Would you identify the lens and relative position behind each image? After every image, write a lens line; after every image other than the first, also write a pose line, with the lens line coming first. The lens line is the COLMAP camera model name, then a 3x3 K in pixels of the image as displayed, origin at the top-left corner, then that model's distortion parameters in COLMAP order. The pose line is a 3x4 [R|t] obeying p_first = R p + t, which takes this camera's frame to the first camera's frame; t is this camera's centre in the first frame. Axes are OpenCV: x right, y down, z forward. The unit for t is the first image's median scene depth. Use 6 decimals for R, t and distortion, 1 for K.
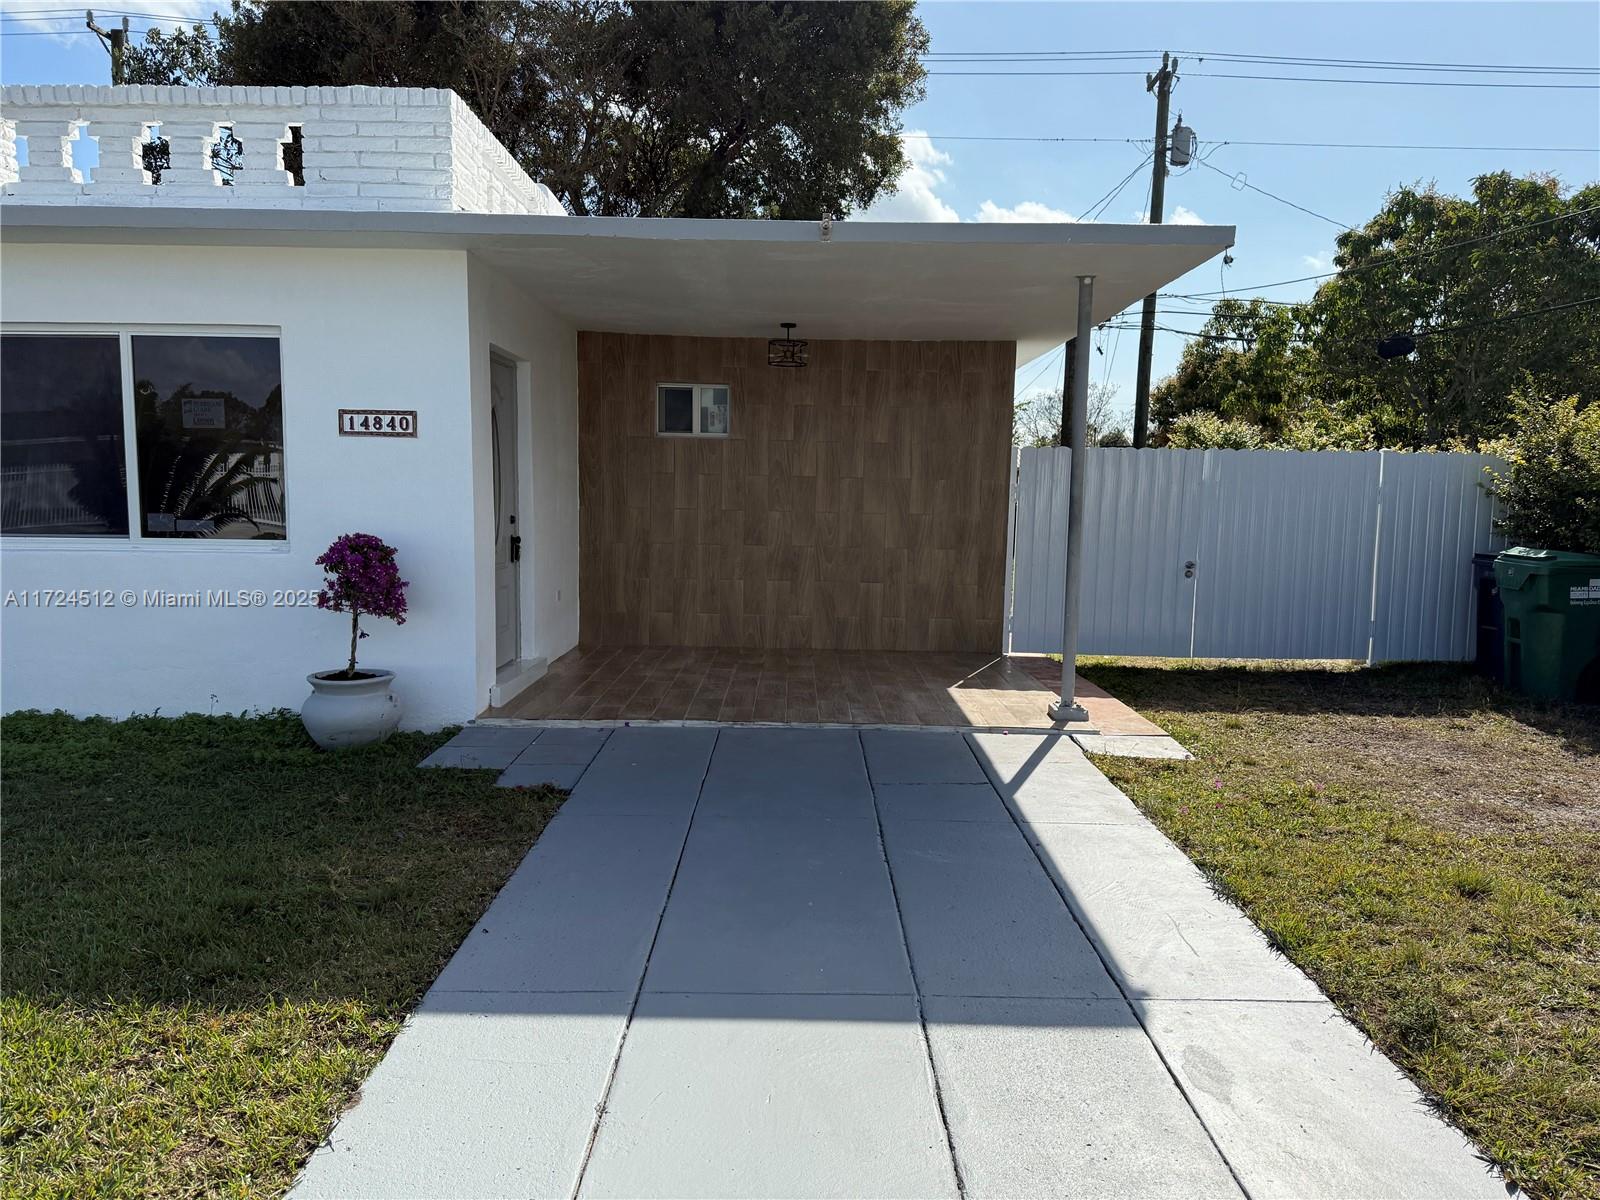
lens RADIAL K [[1154.1, 0, 800.0], [0, 1154.1, 600.0], [0, 0, 1]] dist [0.120776, -0.170009]
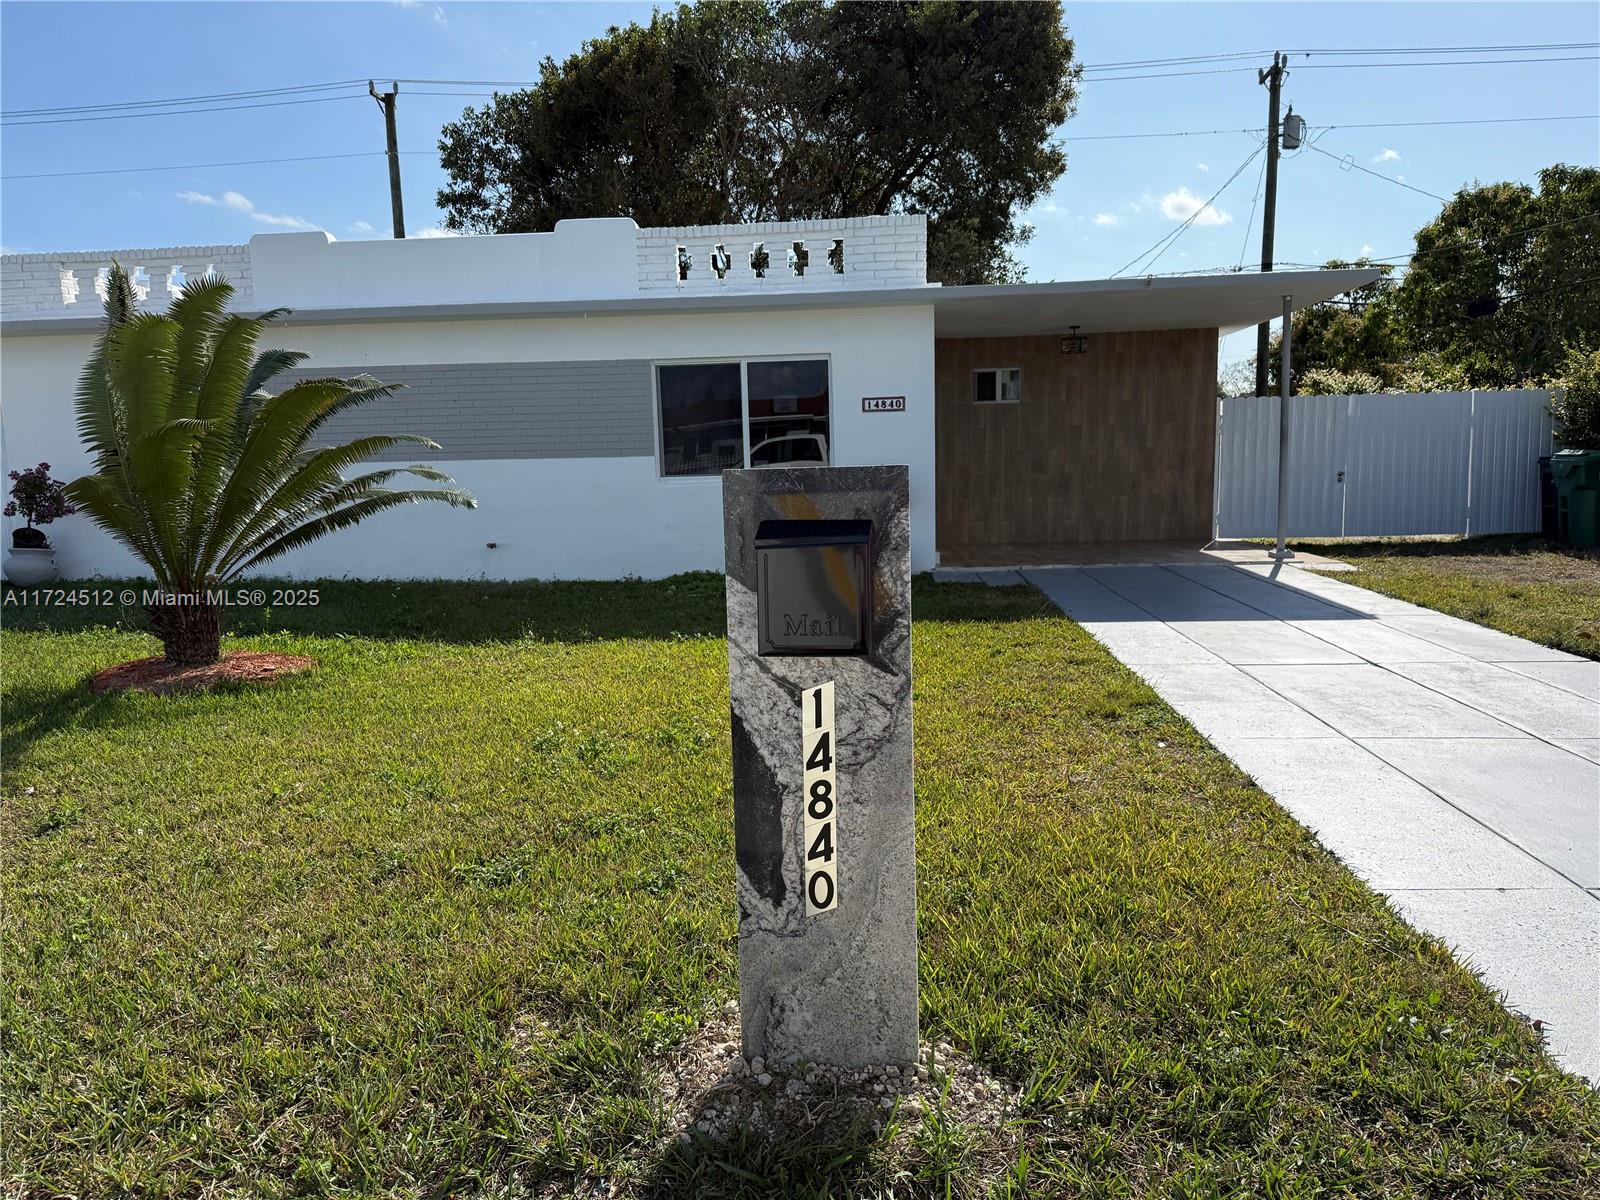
lens RADIAL K [[1169.0, 0, 779.8], [0, 1169.0, 616.1], [0, 0, 1]] dist [0.070926, -0.086828]
pose [[0.996401, -0.032748, -0.078177, -0.318820], [0.035563, 0.998758, 0.034893, 0.087814], [0.076938, -0.037548, 0.996329, -0.670923]]
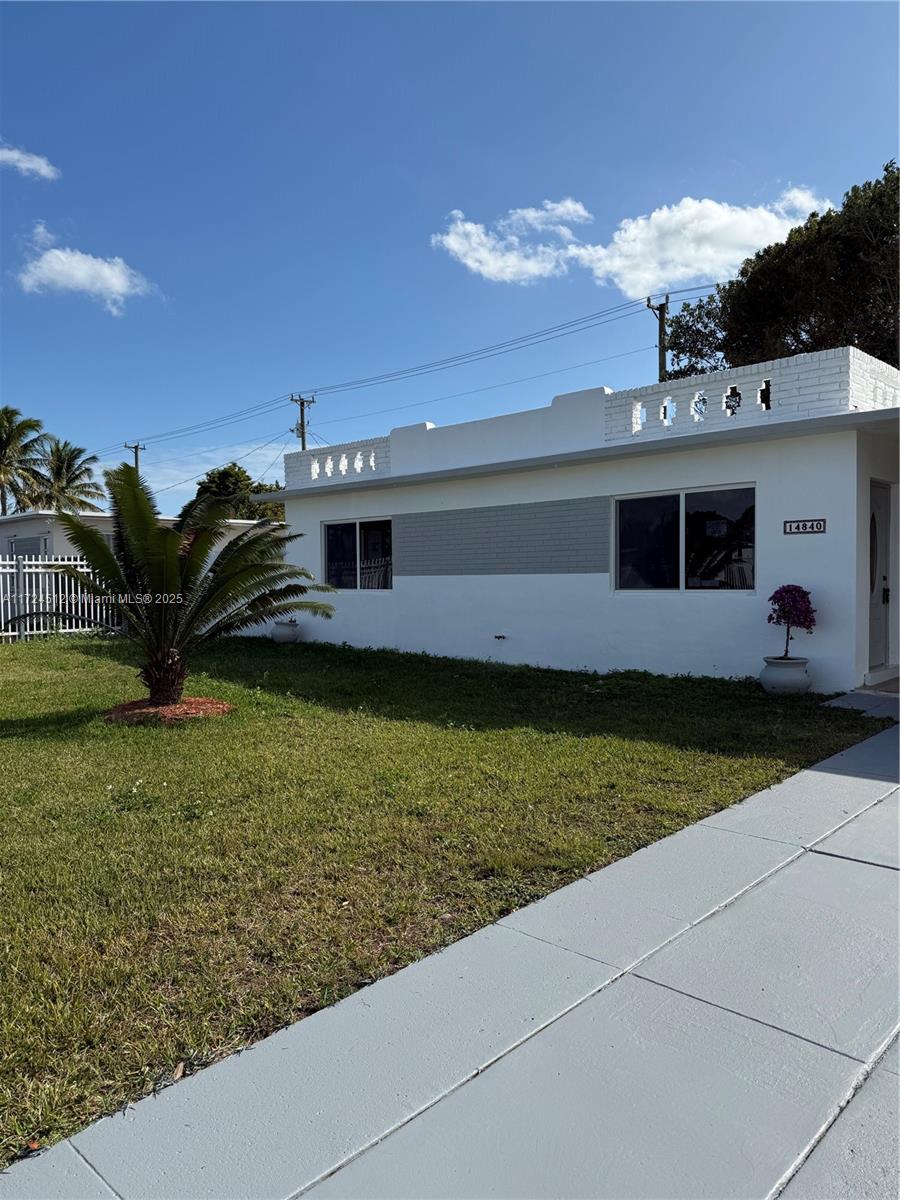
lens RADIAL K [[841.1, 0, 397.7], [0, 841.1, 619.5], [0, 0, 1]] dist [0.087227, -0.211680]
pose [[0.692140, 0.014659, -0.721614, 0.141708], [-0.043910, 0.998797, -0.021827, 0.045984], [0.720426, 0.046794, 0.691951, -0.332999]]
